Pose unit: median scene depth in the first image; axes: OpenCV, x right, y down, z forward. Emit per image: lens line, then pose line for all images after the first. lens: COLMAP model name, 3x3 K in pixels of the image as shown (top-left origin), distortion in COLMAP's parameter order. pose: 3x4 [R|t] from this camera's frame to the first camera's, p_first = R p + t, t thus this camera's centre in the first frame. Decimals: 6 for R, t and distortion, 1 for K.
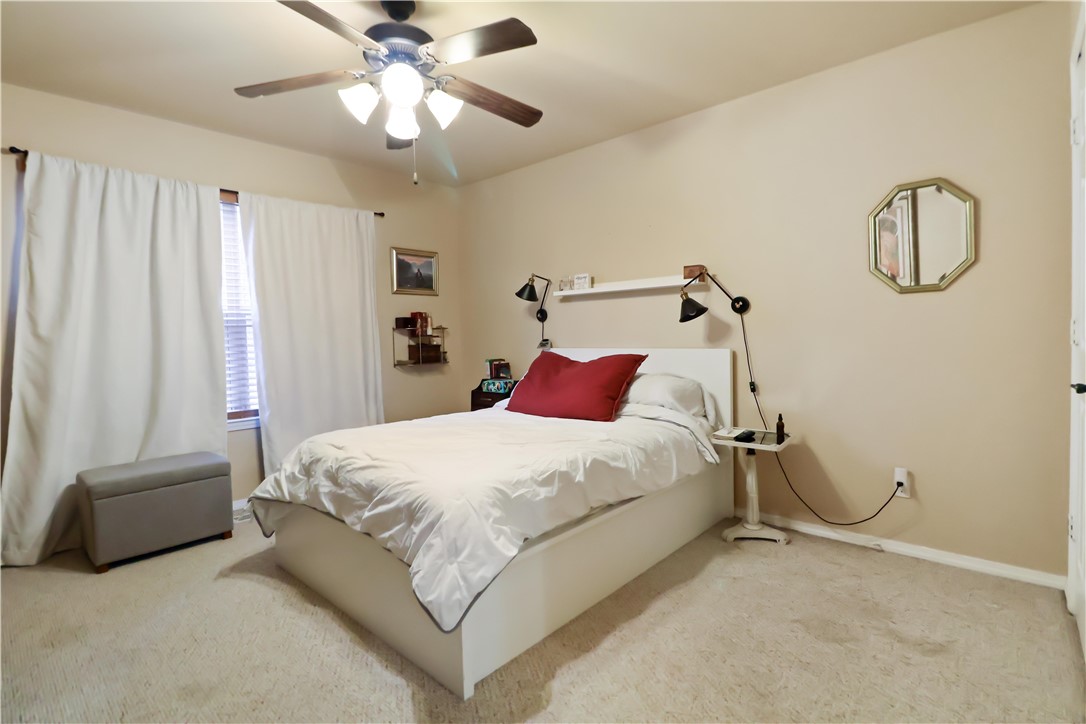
lens RADIAL K [[517.1, 0, 543.0], [0, 517.1, 362.0], [0, 0, 1]] dist [-0.001864, 0.000104]
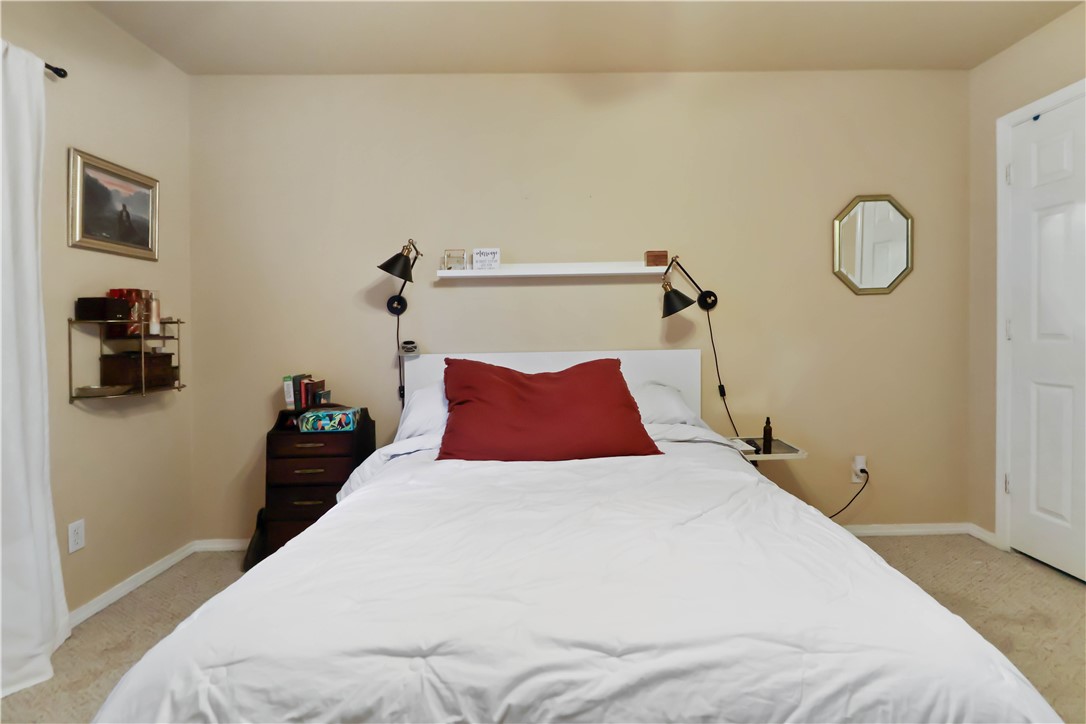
lens RADIAL K [[542.8, 0, 544.9], [0, 542.8, 336.8], [0, 0, 1]] dist [0.001422, 0.000596]
pose [[0.723514, -0.000979, 0.690309, -0.321854], [0.039002, 0.998460, -0.039463, -0.013894], [-0.689207, 0.055475, 0.722438, 0.351423]]
